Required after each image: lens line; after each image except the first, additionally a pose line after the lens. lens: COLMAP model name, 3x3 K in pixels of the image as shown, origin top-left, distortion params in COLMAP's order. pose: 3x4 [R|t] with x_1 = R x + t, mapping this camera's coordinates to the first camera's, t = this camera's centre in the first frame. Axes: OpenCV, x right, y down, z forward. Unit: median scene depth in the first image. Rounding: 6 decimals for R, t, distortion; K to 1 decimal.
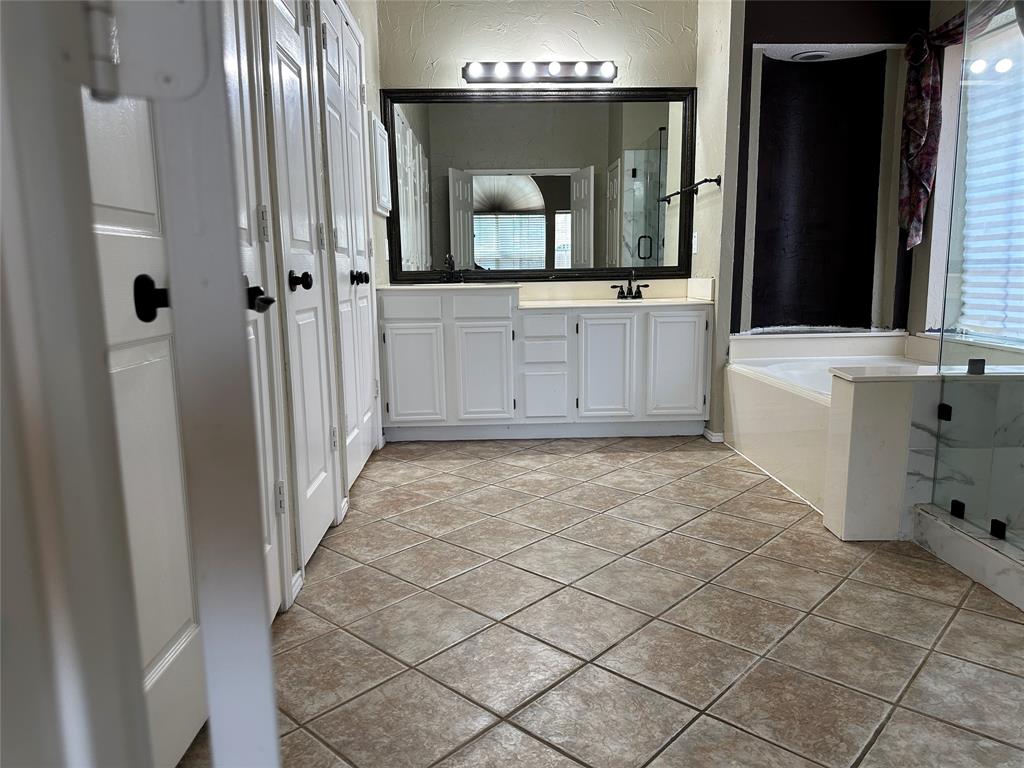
lens RADIAL K [[719.2, 0, 523.5], [0, 719.2, 391.9], [0, 0, 1]] dist [0.105185, -0.099796]
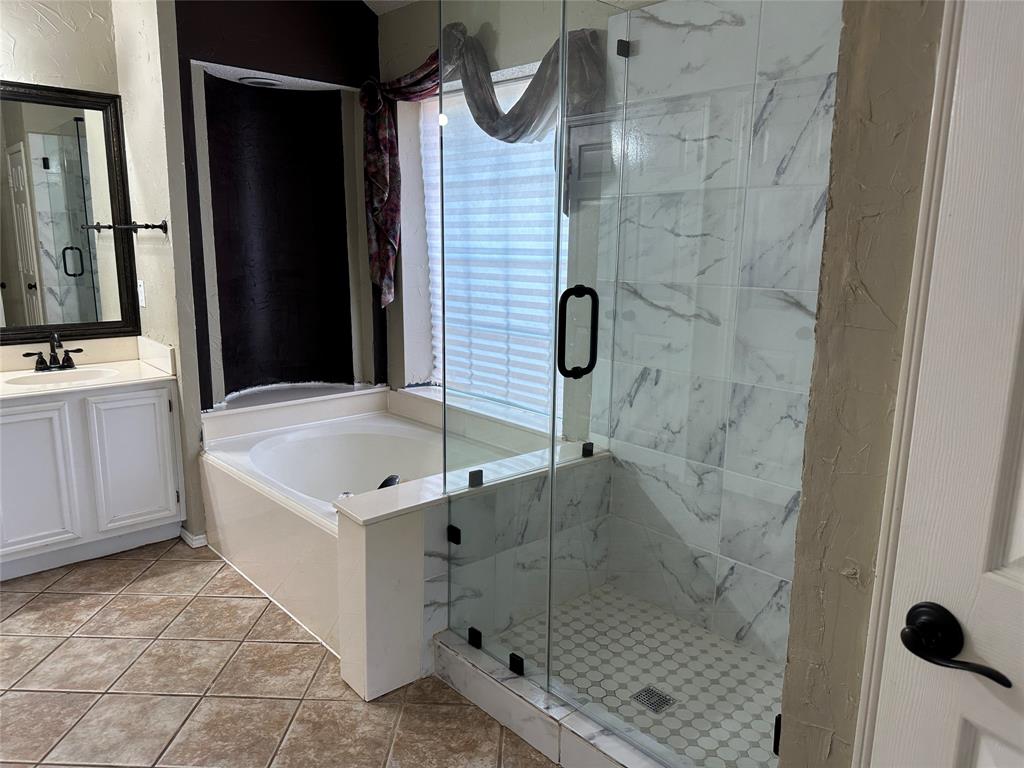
lens RADIAL K [[749.9, 0, 496.9], [0, 749.9, 382.4], [0, 0, 1]] dist [0.001478, -0.008768]
pose [[0.788205, -0.101903, 0.606917, 0.044062], [0.086312, 0.994753, 0.054928, -0.138474], [-0.609330, 0.009090, 0.792865, 0.148247]]
